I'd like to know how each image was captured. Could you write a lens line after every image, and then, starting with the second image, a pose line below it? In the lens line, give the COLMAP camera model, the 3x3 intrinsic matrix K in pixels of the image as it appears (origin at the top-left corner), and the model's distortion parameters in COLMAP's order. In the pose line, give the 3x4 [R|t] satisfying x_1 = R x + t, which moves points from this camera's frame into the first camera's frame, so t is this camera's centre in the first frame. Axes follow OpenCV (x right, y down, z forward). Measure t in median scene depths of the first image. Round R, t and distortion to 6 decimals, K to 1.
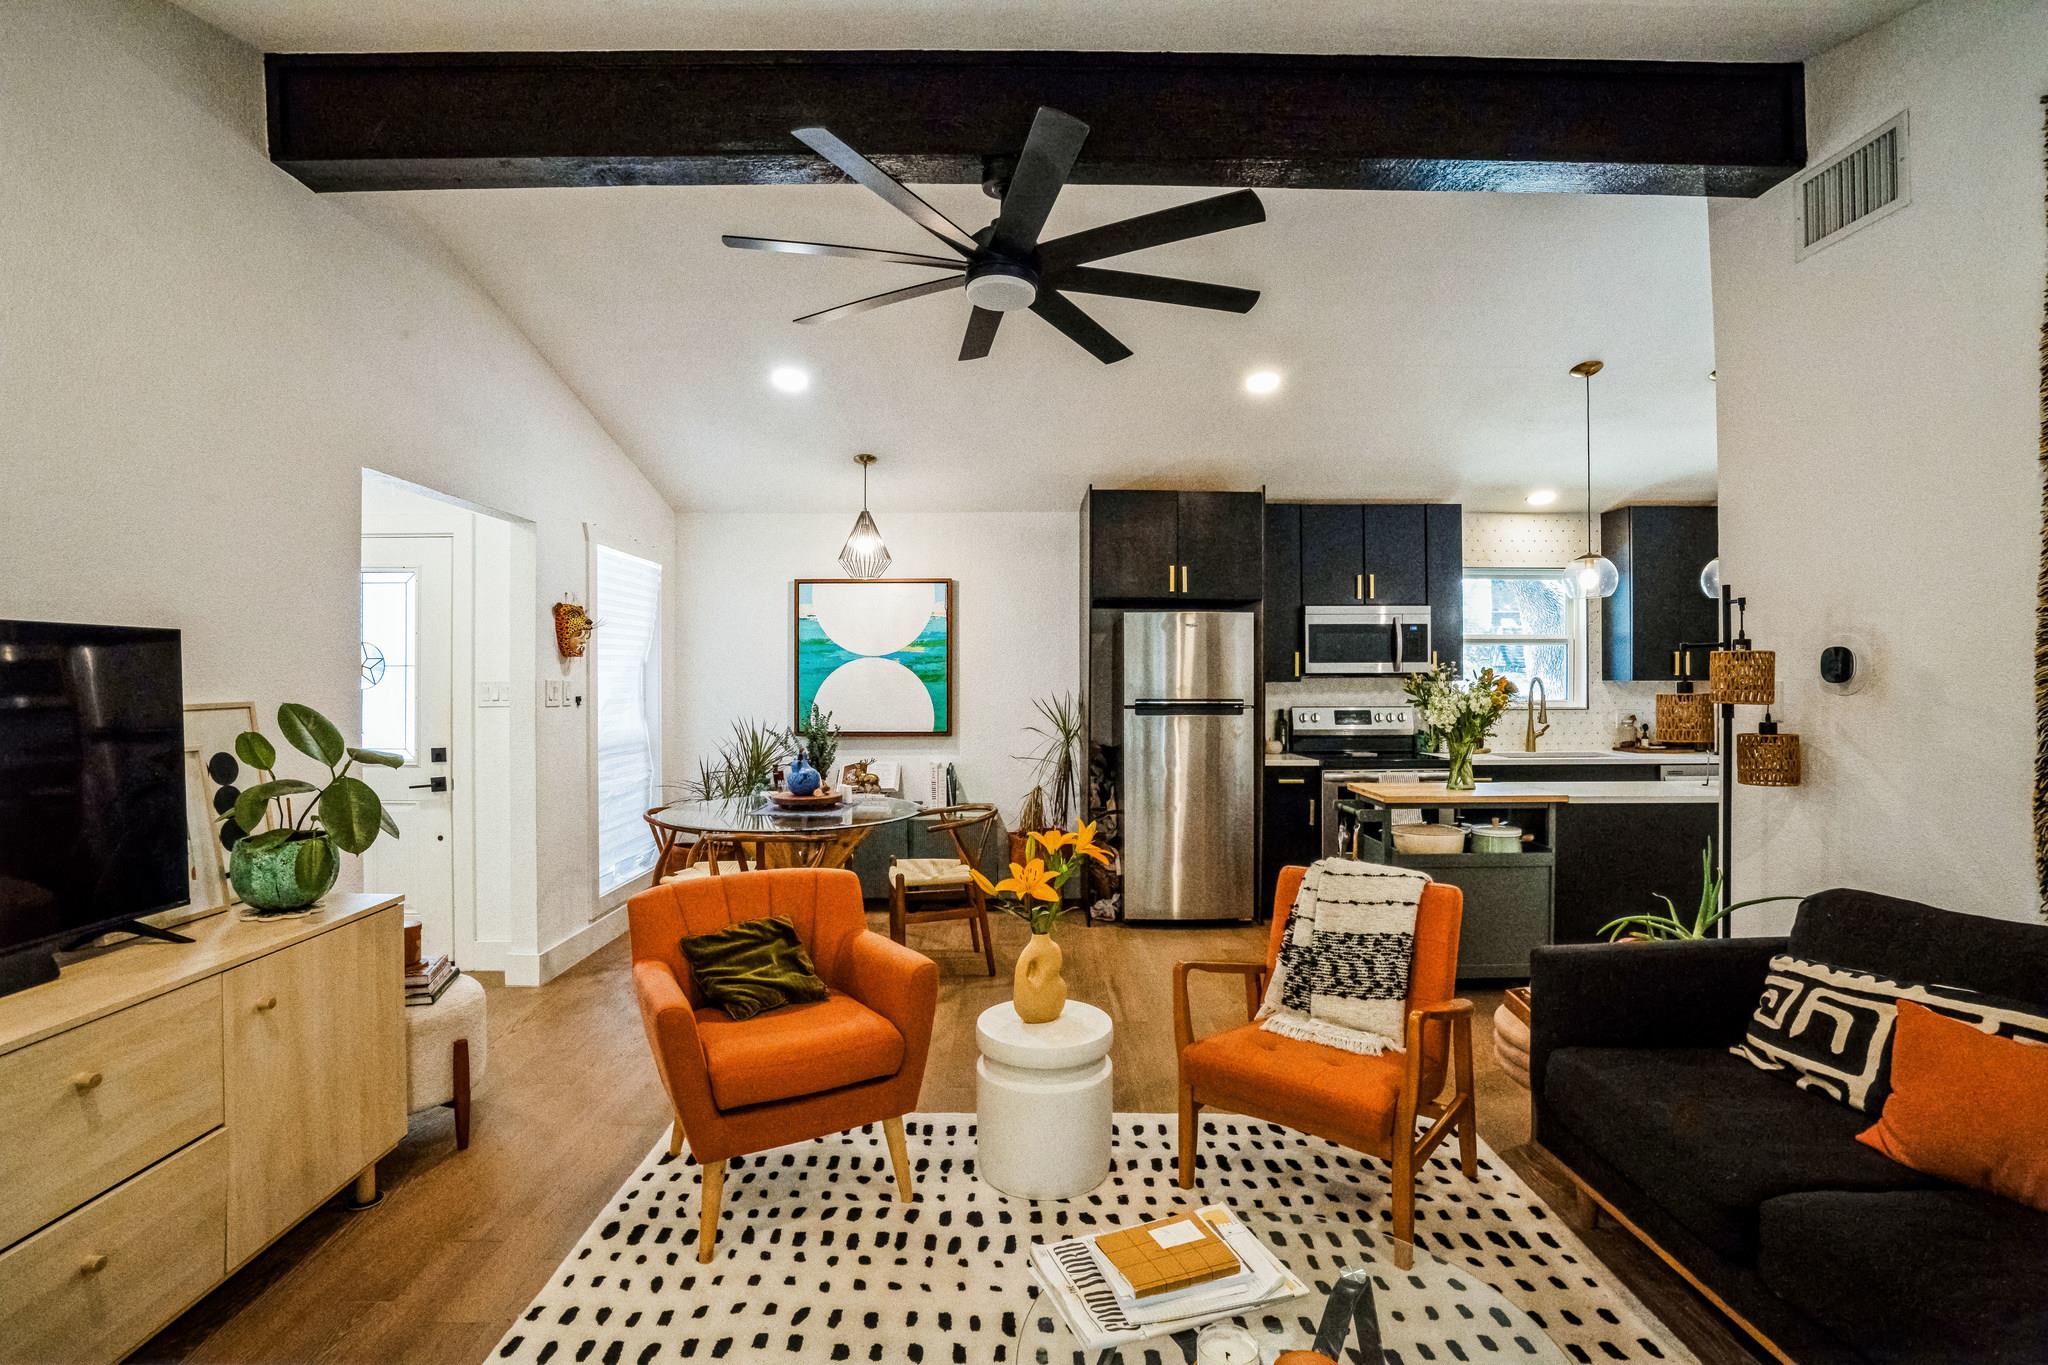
lens RADIAL K [[953.0, 0, 1018.8], [0, 953.0, 678.7], [0, 0, 1]] dist [-0.055671, 0.016023]
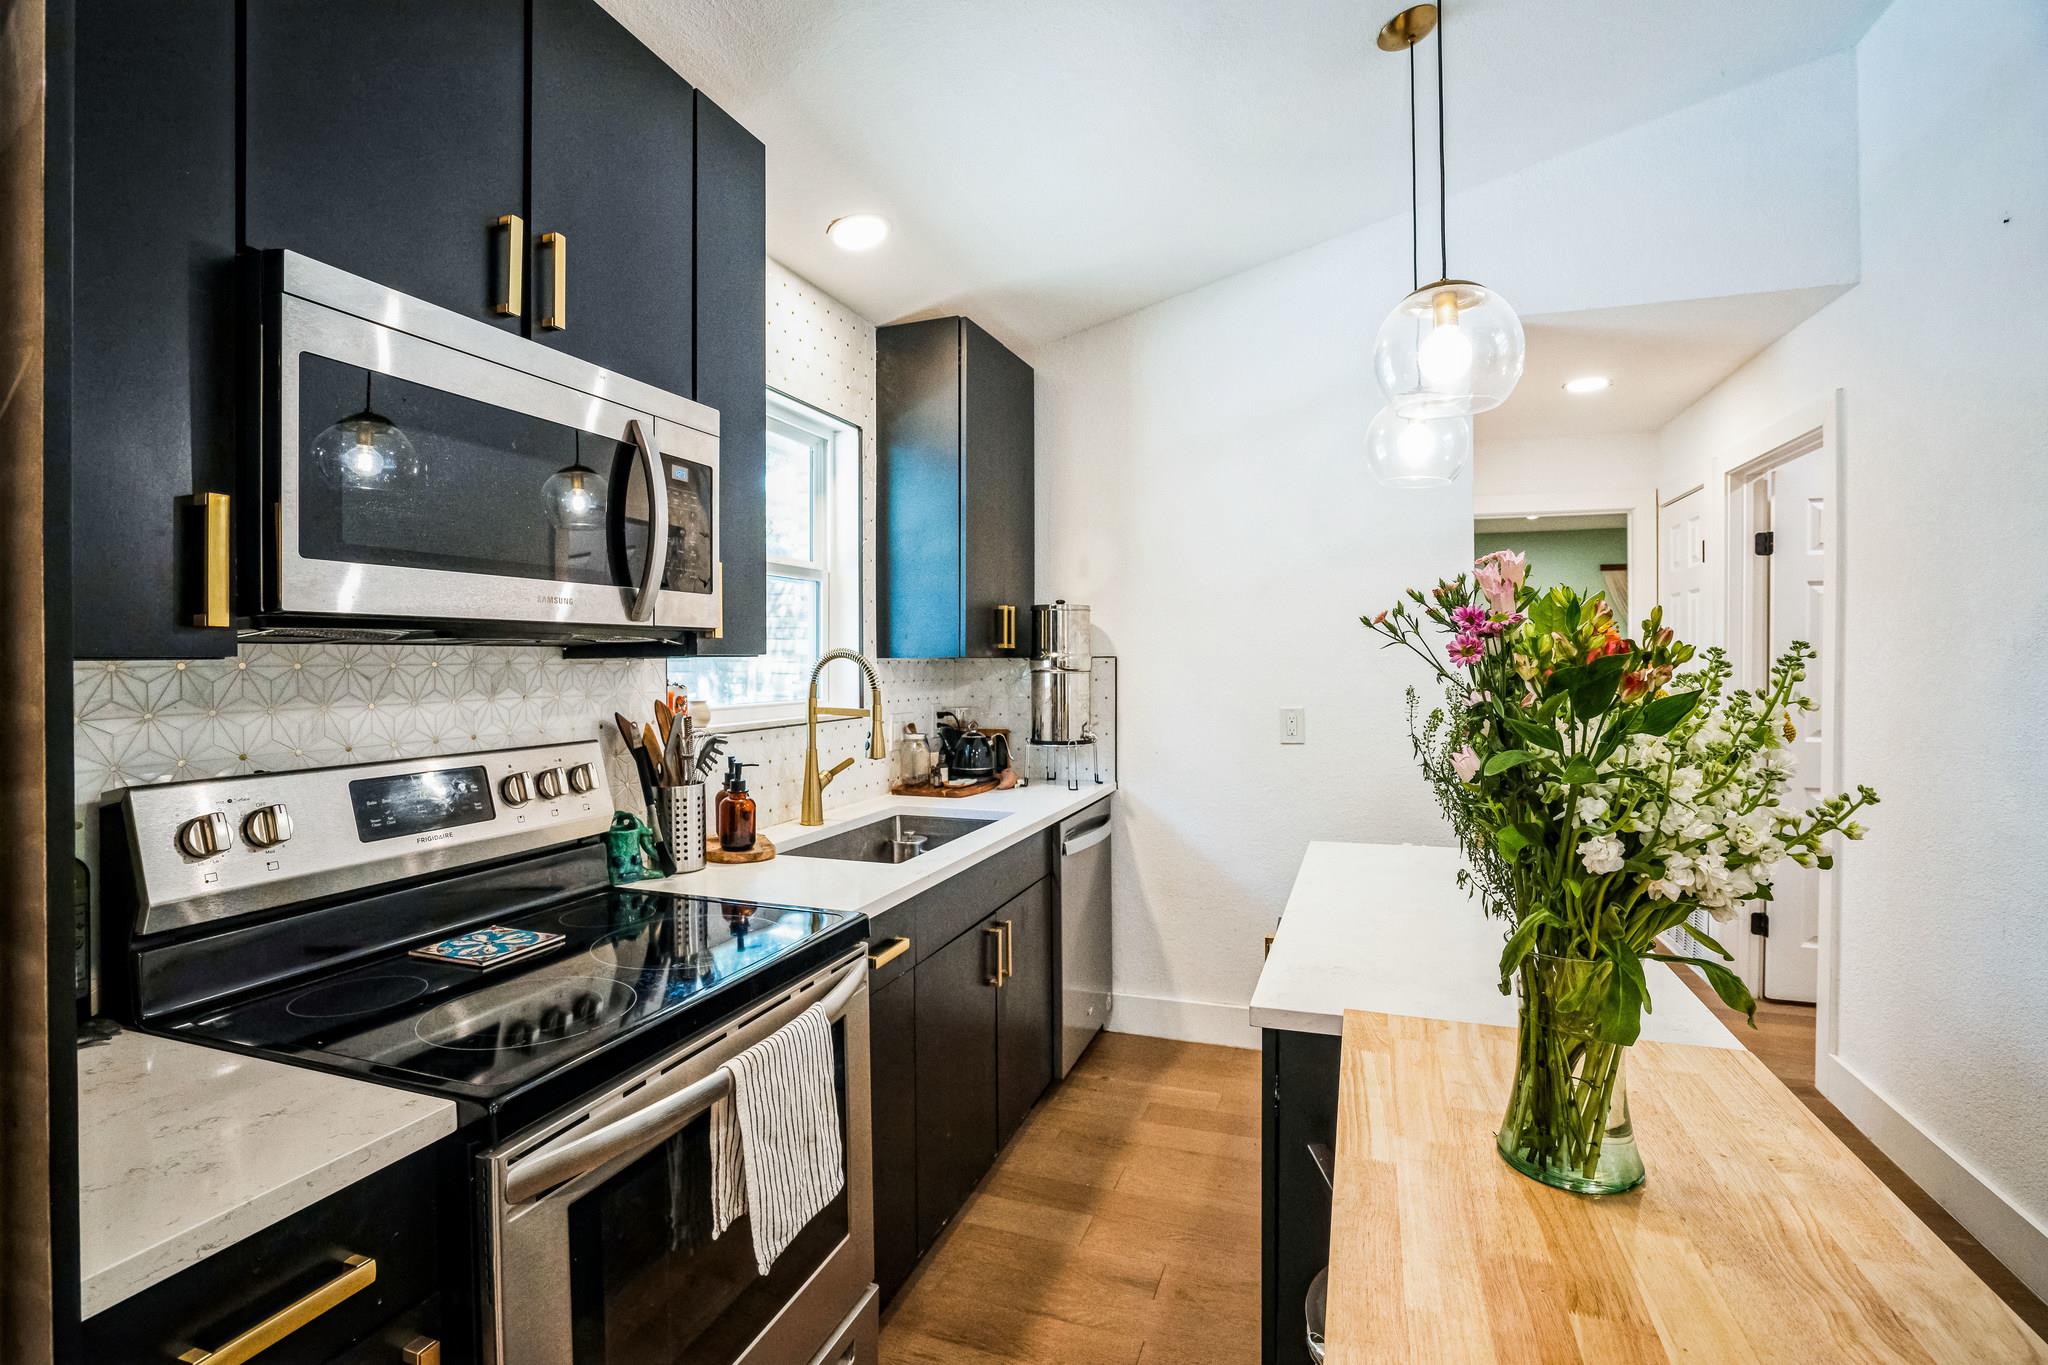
lens RADIAL K [[953.0, 0, 1005.9], [0, 953.0, 667.6], [0, 0, 1]] dist [-0.055671, 0.016023]
pose [[0.360472, -0.006446, 0.932748, 0.228391], [0.002138, 0.999979, 0.006084, 0.005464], [-0.932767, -0.000198, 0.360479, 0.995458]]
